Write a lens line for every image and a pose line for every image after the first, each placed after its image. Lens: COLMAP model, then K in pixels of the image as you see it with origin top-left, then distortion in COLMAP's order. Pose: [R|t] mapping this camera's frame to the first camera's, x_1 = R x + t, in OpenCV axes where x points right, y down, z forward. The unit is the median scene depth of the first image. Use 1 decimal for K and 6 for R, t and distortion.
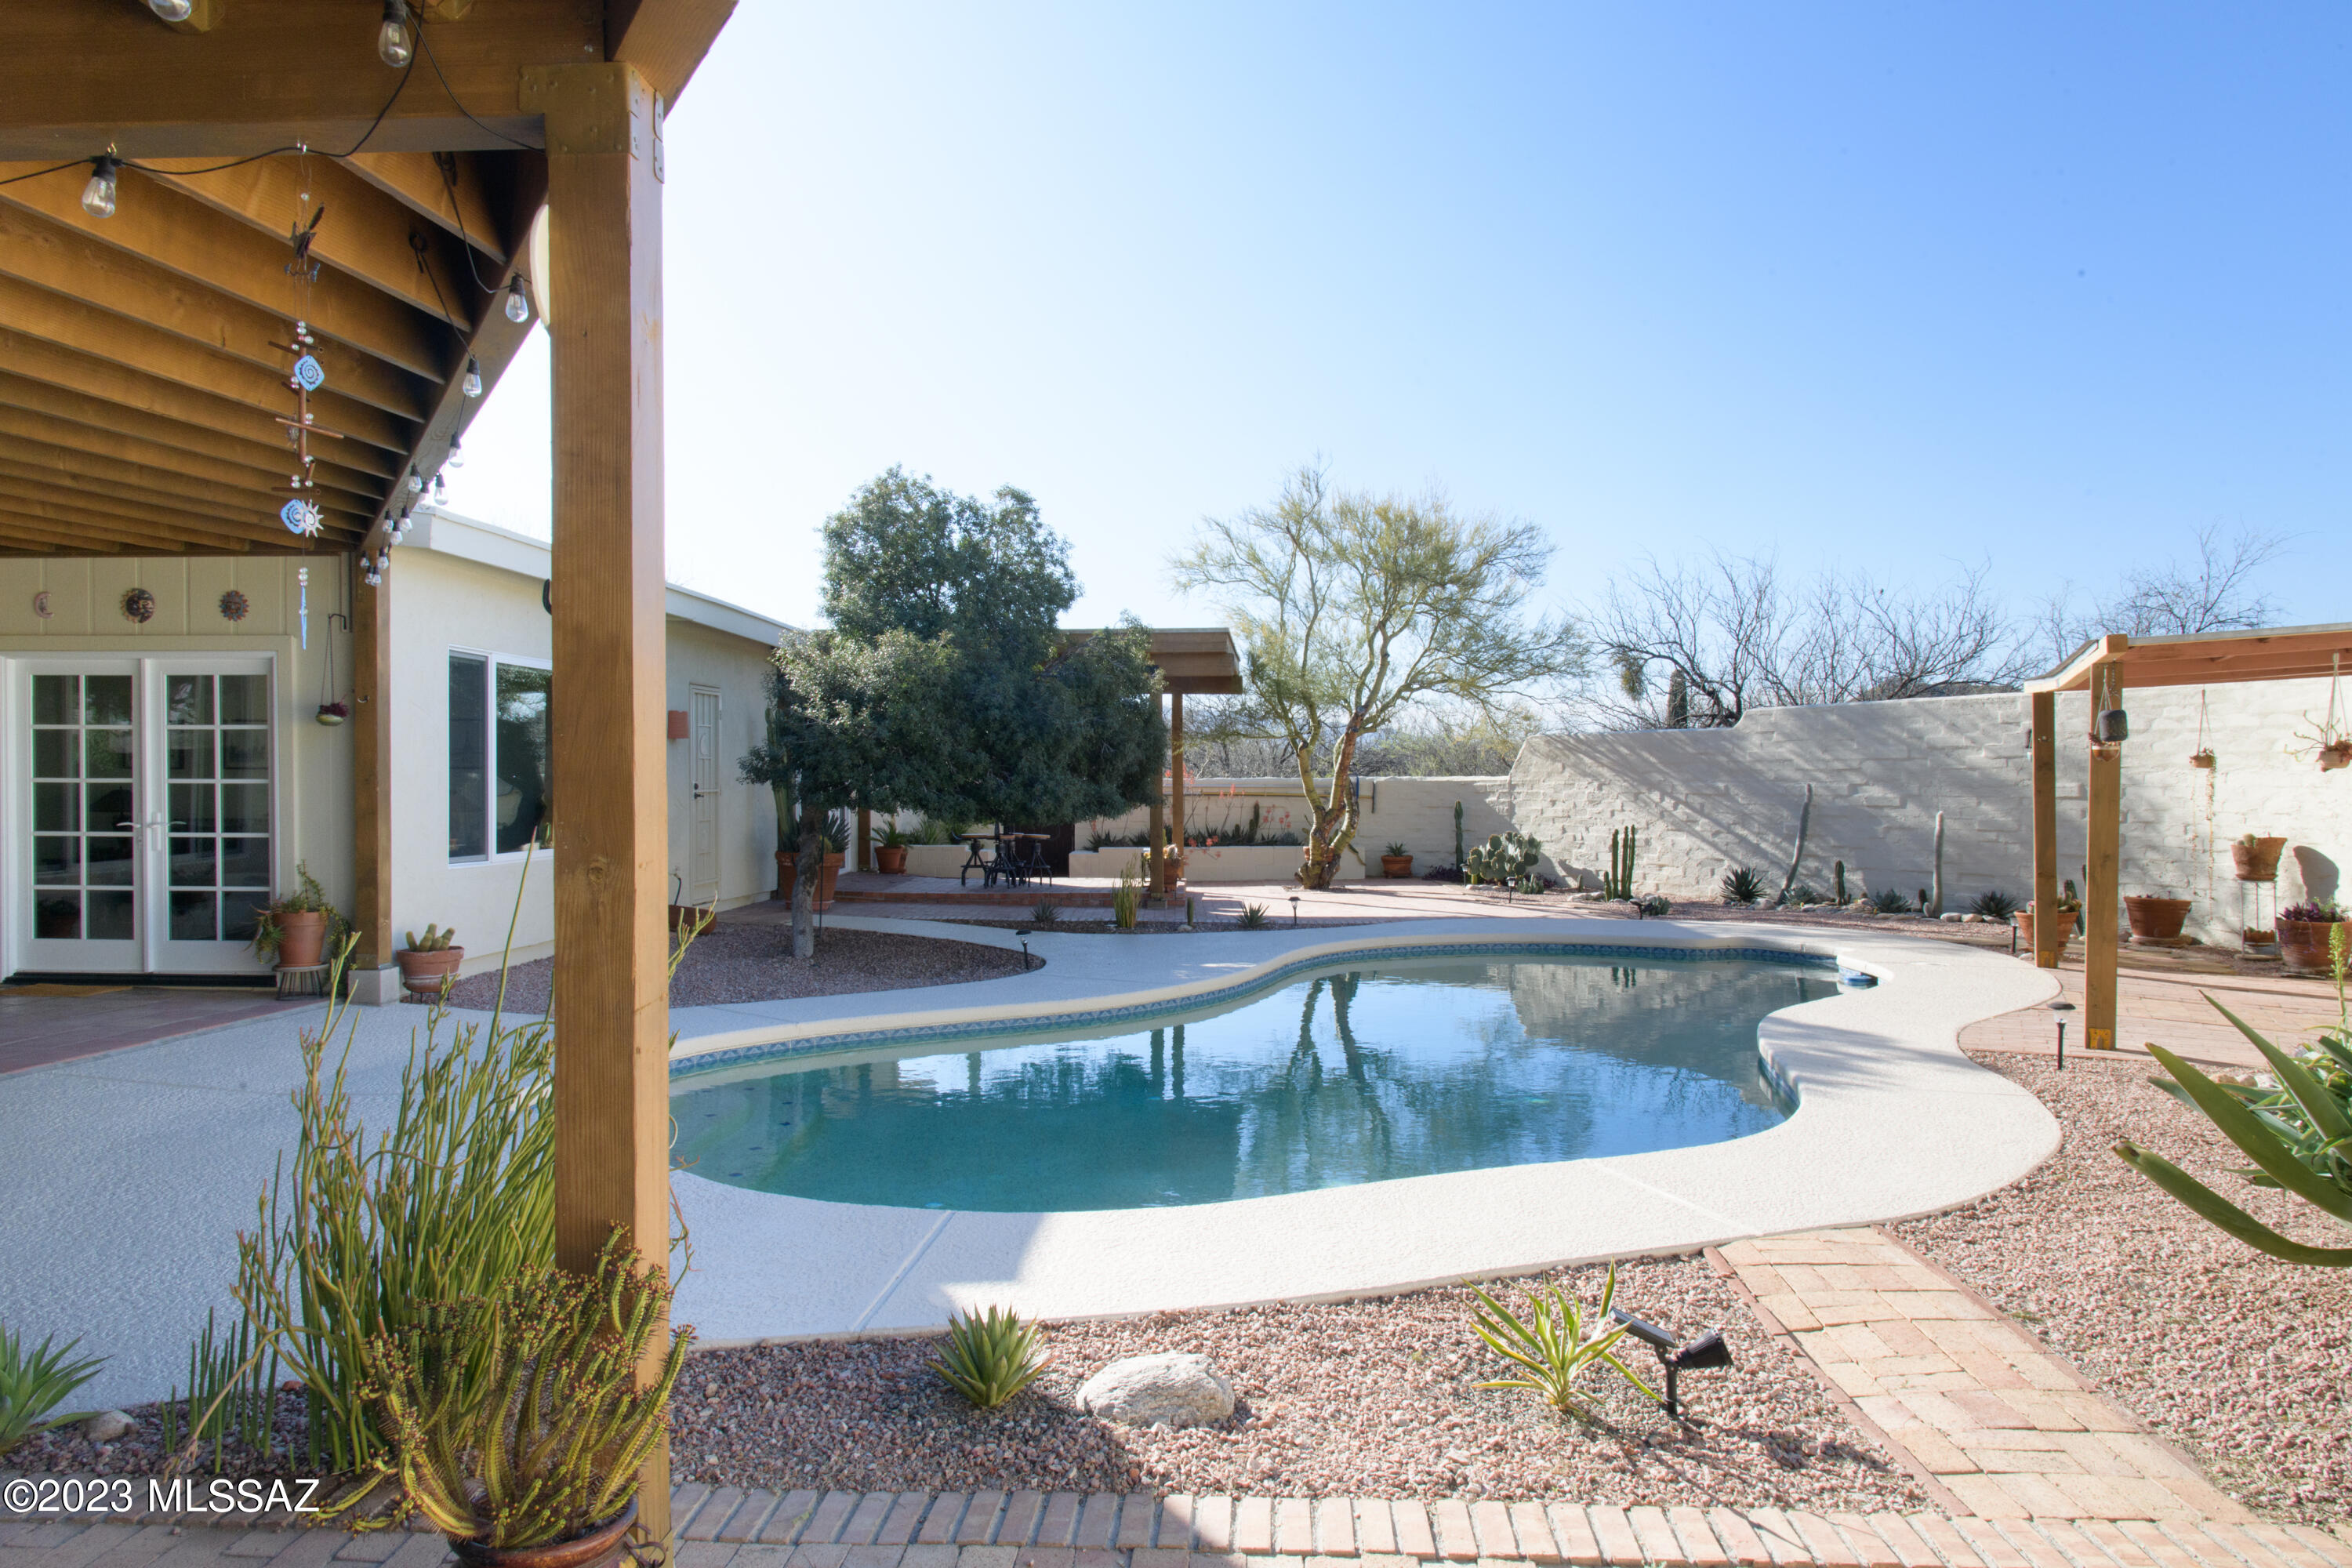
lens RADIAL K [[1561.9, 0, 1183.5], [0, 1561.9, 801.8], [0, 0, 1]] dist [0.004941, -0.003551]
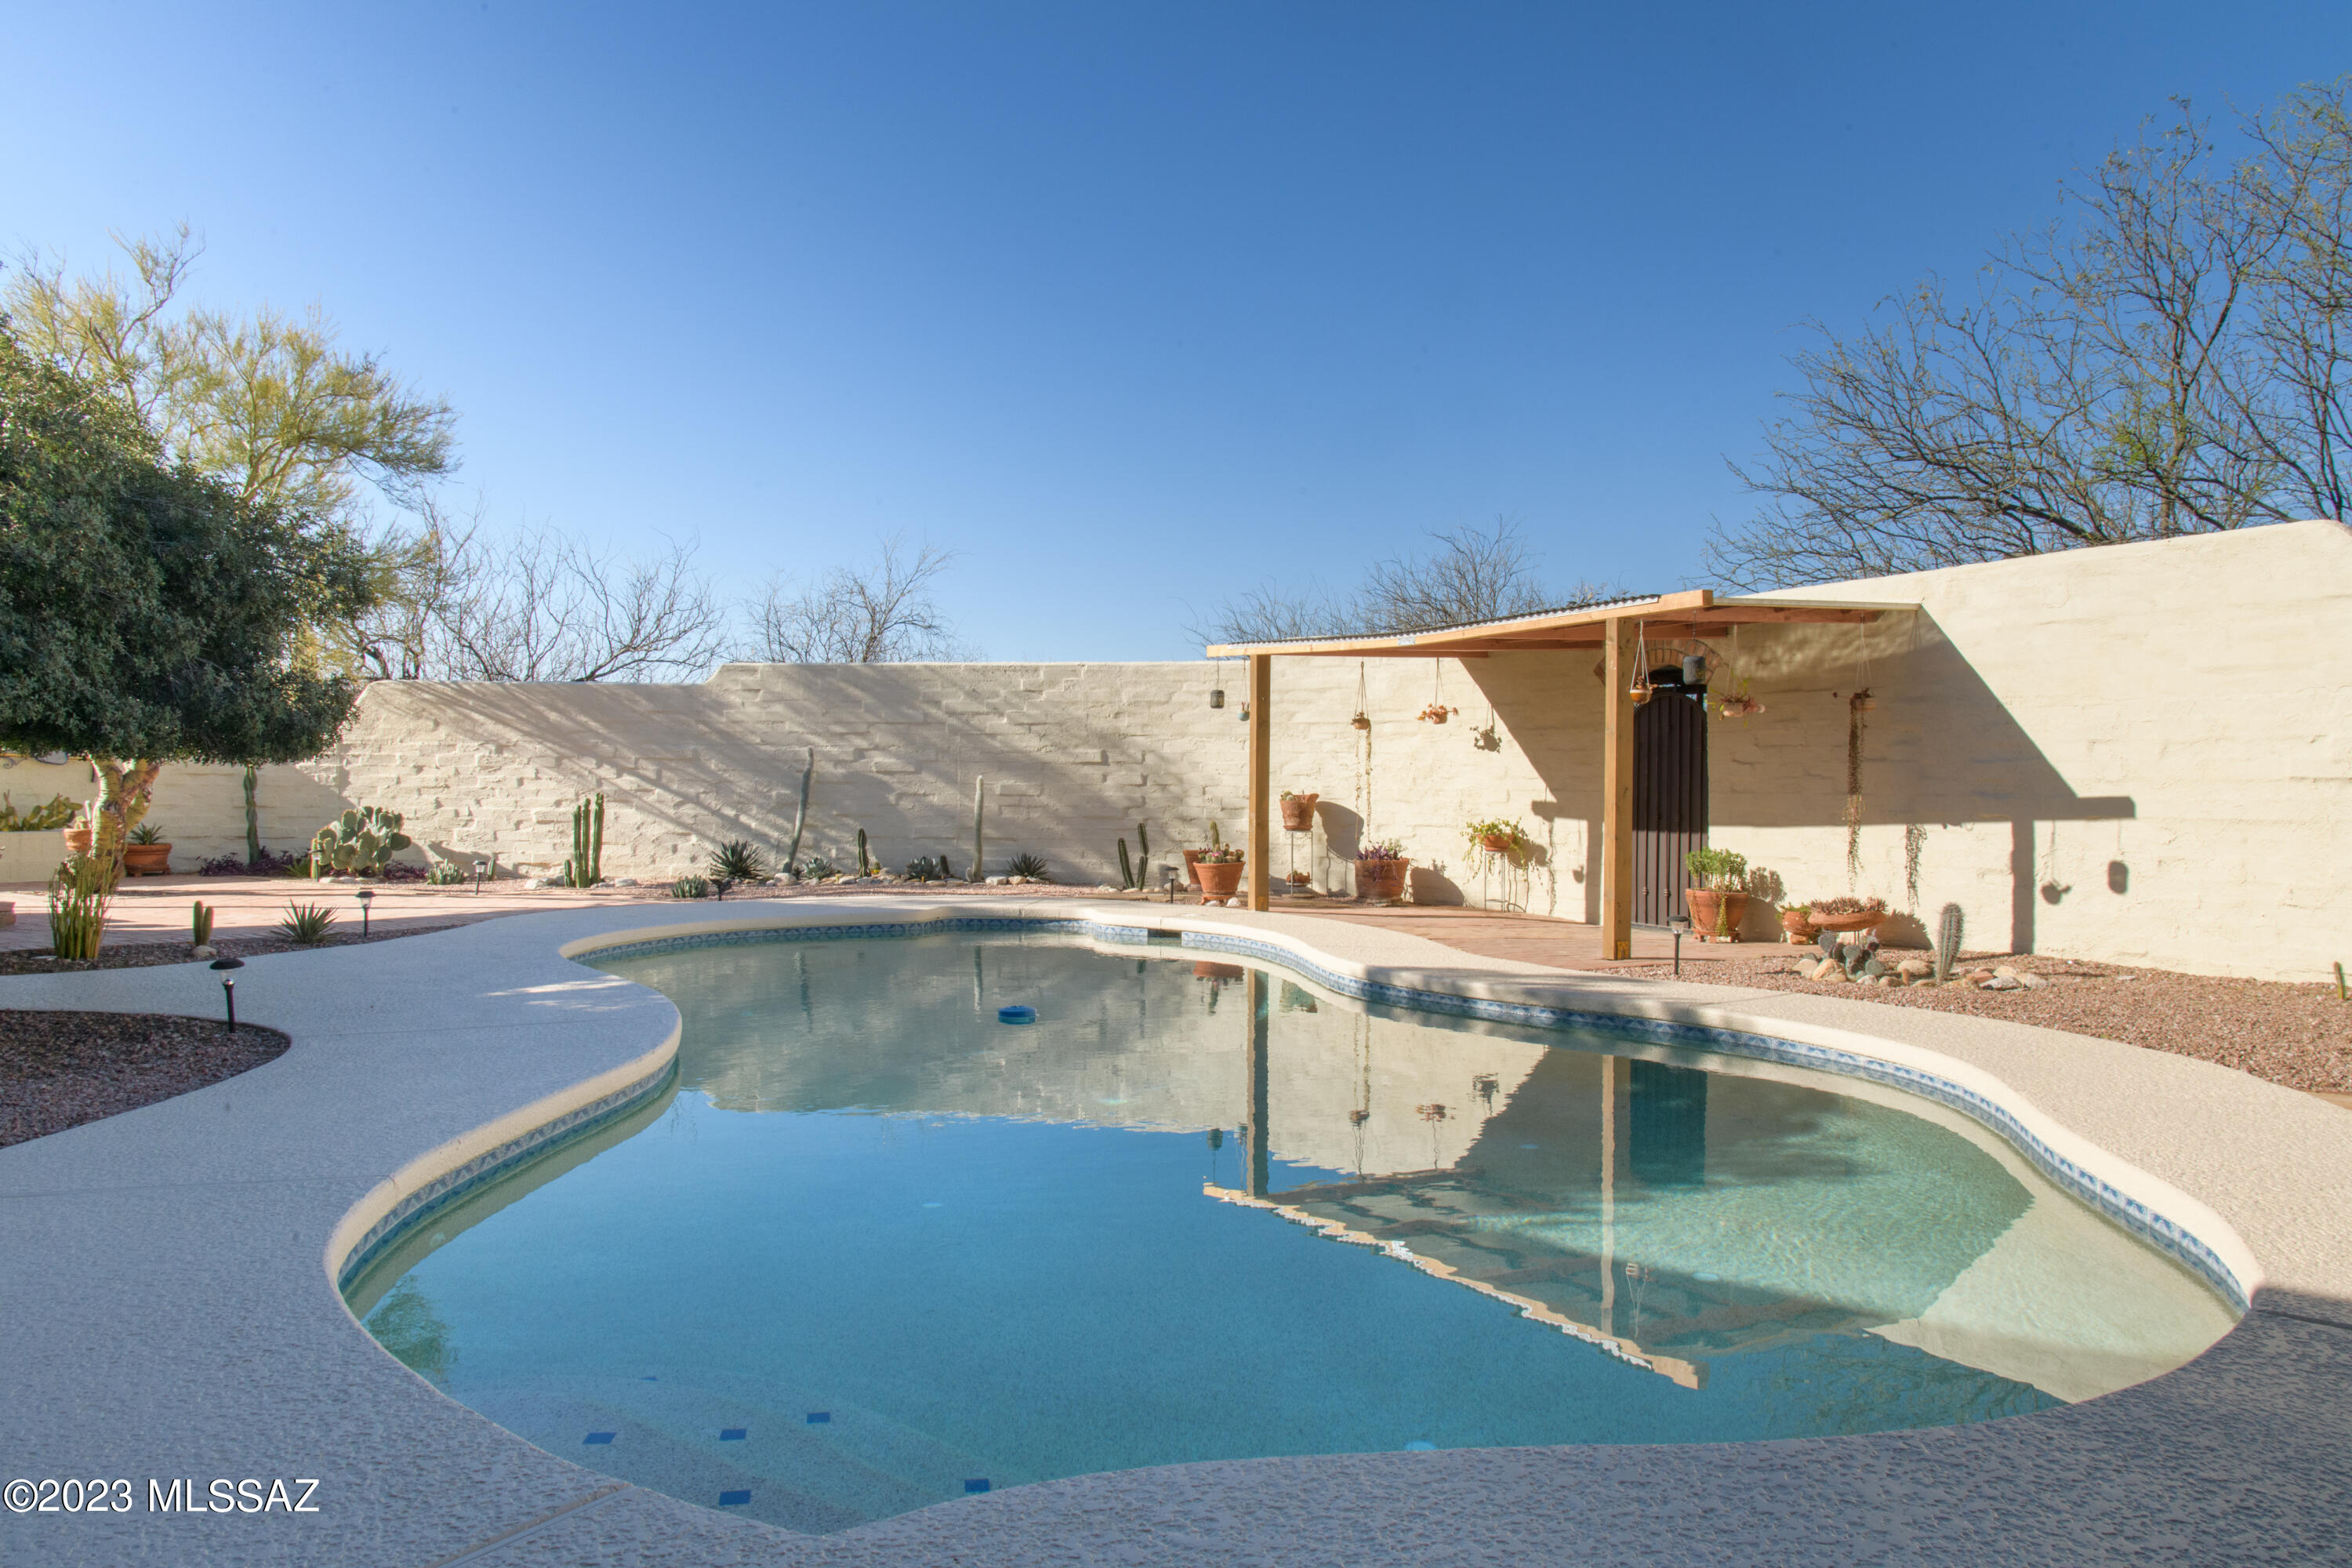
lens RADIAL K [[1561.9, 0, 1183.5], [0, 1561.9, 801.8], [0, 0, 1]] dist [0.004941, -0.003551]
pose [[0.556671, -0.001565, 0.830731, -0.147612], [-0.000072, 0.999998, 0.001931, 0.011313], [-0.830733, -0.001135, 0.556670, 0.180248]]
